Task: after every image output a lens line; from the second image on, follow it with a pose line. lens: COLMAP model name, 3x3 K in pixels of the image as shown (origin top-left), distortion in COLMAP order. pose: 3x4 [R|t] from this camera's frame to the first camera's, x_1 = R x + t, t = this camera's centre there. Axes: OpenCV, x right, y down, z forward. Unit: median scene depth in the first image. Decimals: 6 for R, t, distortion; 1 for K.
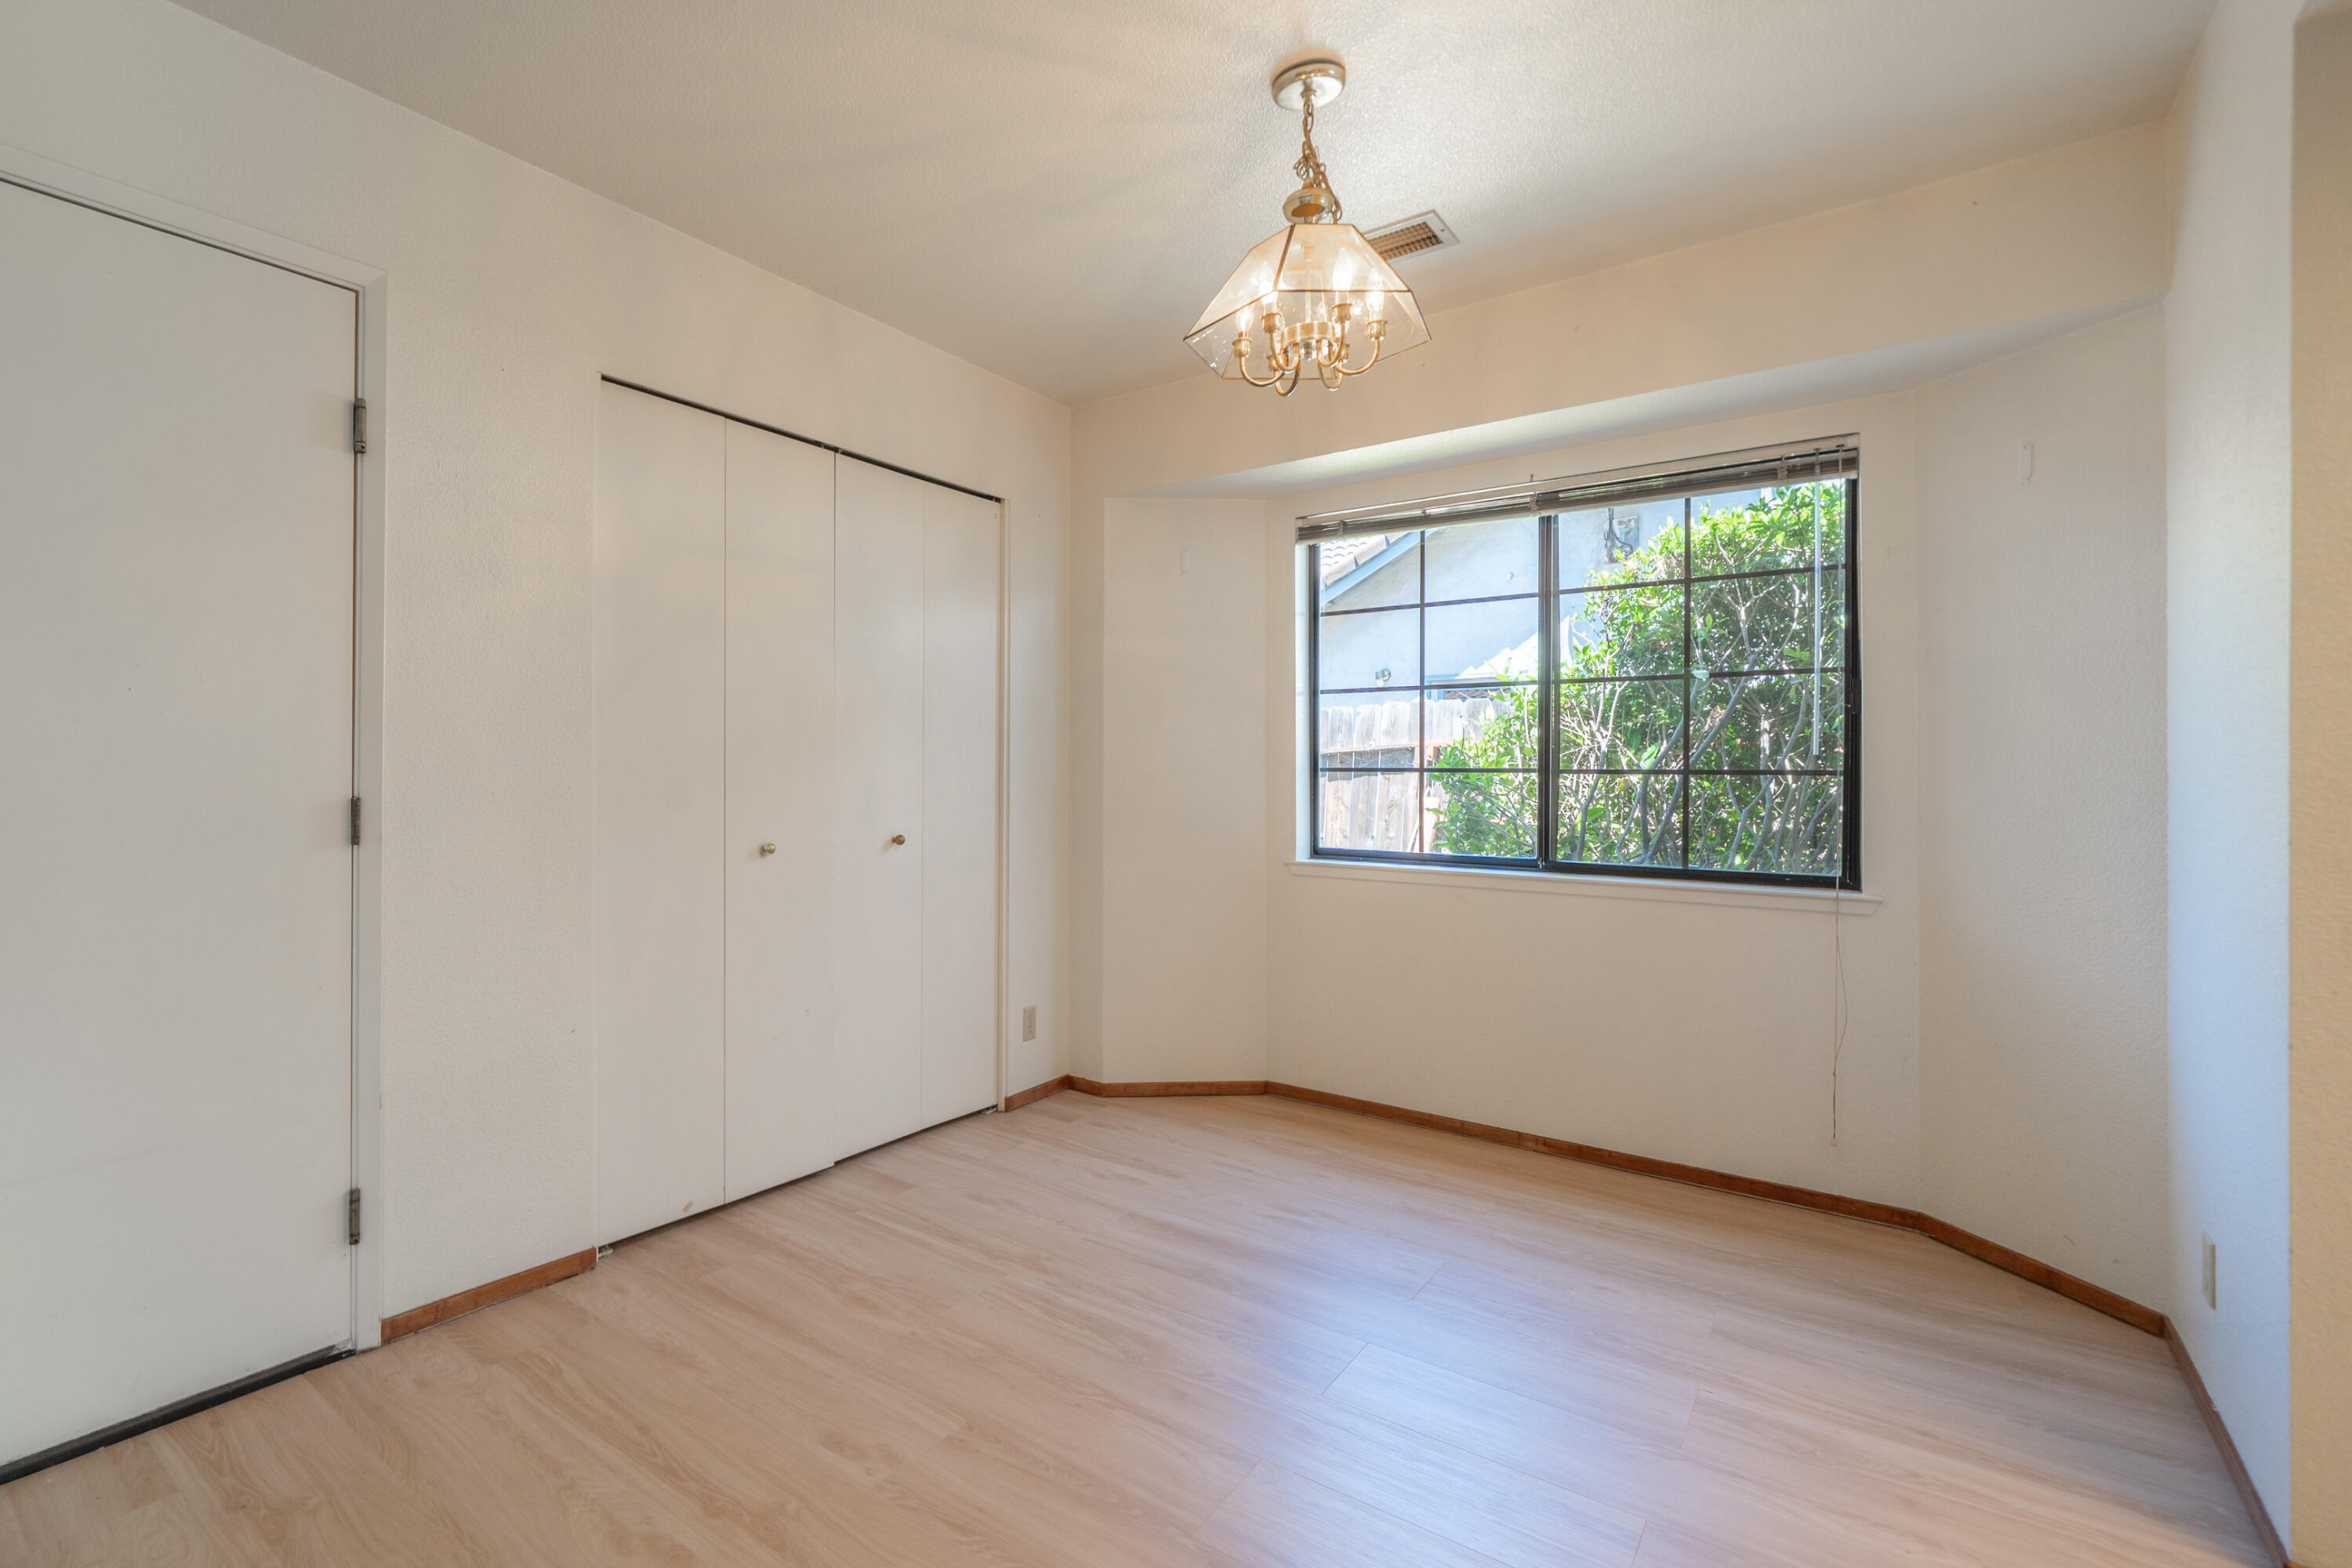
lens RADIAL K [[1071.8, 0, 946.6], [0, 1071.8, 774.1], [0, 0, 1]] dist [-0.004752, -0.000296]
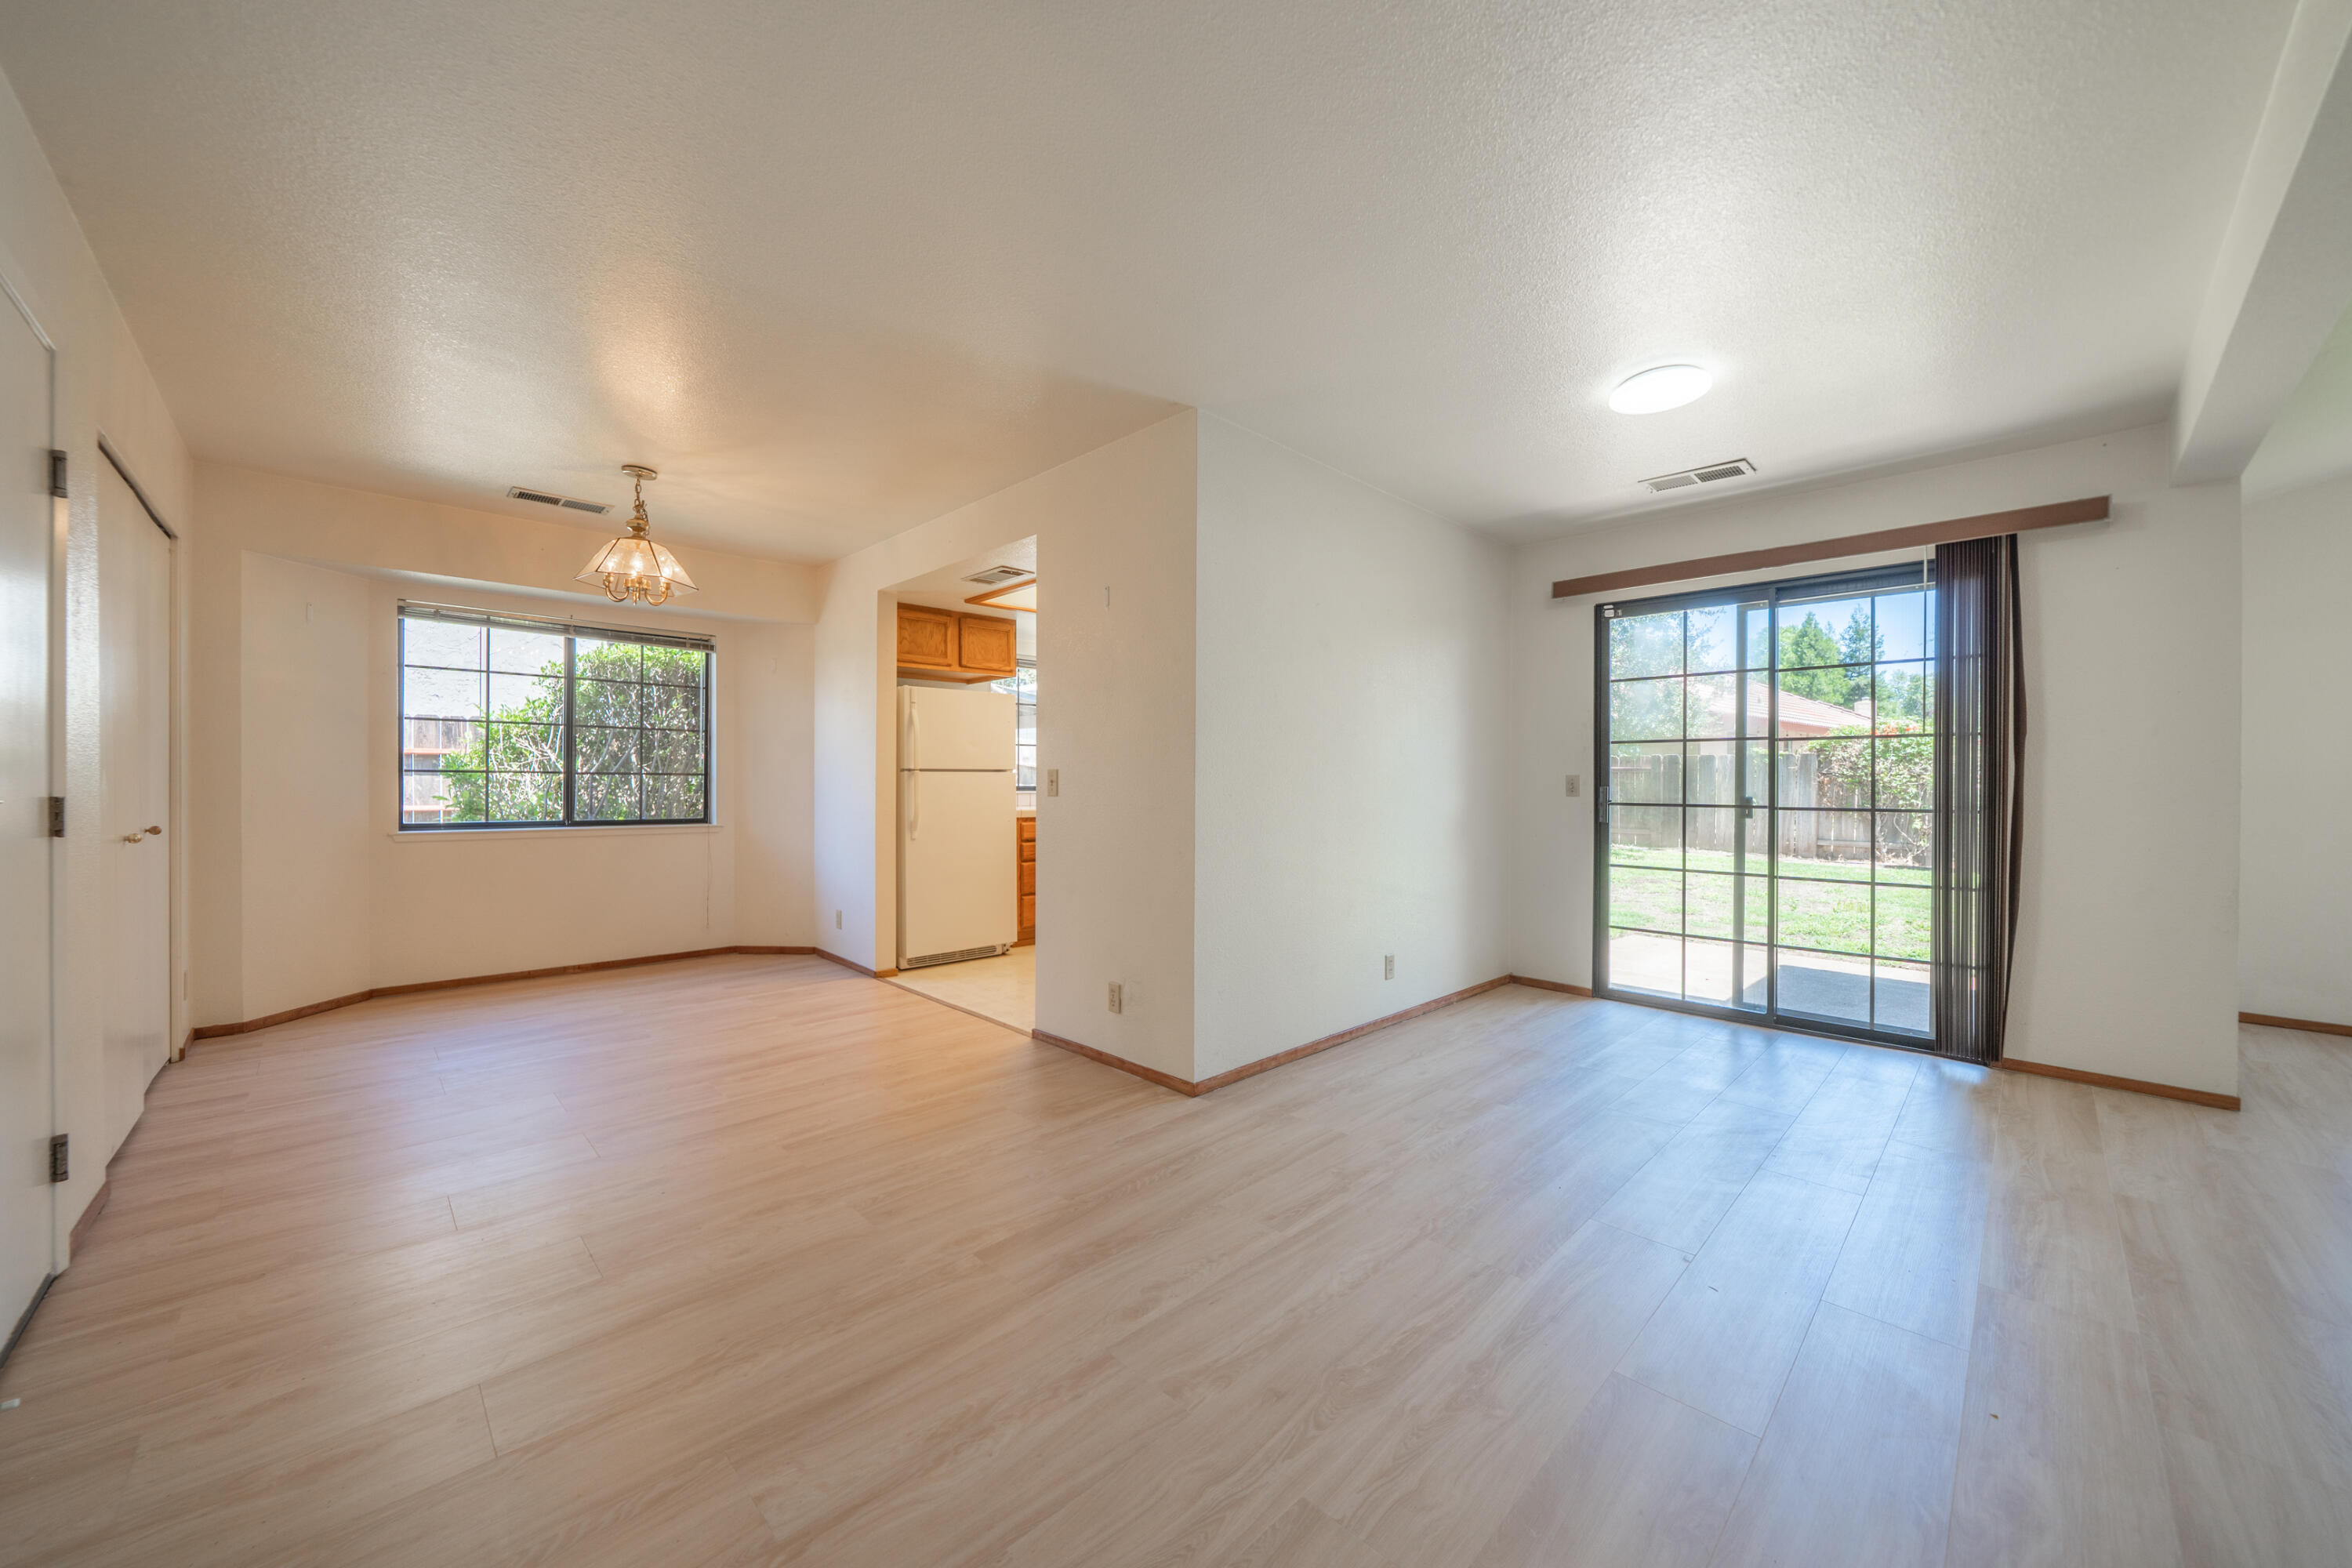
lens RADIAL K [[858.5, 0, 1167.0], [0, 858.5, 776.1], [0, 0, 1]] dist [-0.004248, -0.000119]
pose [[0.082390, -0.000502, 0.996600, -0.908734], [-0.006540, 0.999978, 0.001044, -0.005825], [-0.996579, -0.006604, 0.082385, -0.177956]]
